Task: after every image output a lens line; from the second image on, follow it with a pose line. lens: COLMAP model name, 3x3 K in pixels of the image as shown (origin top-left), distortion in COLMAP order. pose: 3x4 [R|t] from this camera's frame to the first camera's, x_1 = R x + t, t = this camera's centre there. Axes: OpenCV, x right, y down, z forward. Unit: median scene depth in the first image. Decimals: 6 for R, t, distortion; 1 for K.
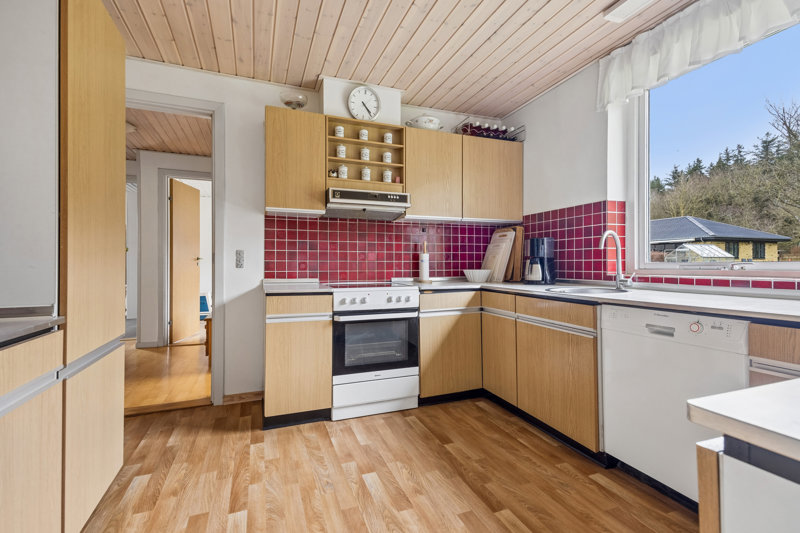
lens RADIAL K [[378.5, 0, 393.4], [0, 378.5, 268.6], [0, 0, 1]] dist [-0.003184, -0.000507]
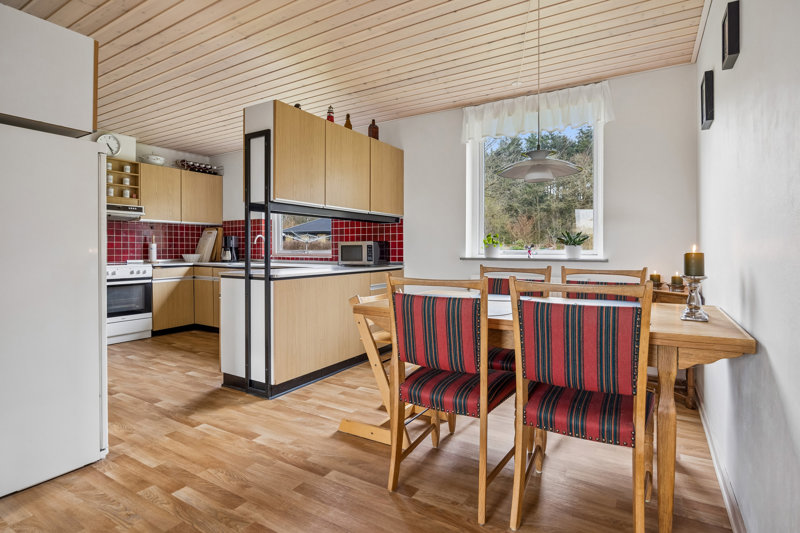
lens RADIAL K [[421.9, 0, 400.8], [0, 421.9, 252.3], [0, 0, 1]] dist [0.014037, -0.000994]
pose [[0.792745, -0.001990, 0.609550, -0.200731], [0.004047, 0.999990, -0.001999, 0.002774], [-0.609540, 0.004052, 0.792745, -1.143460]]
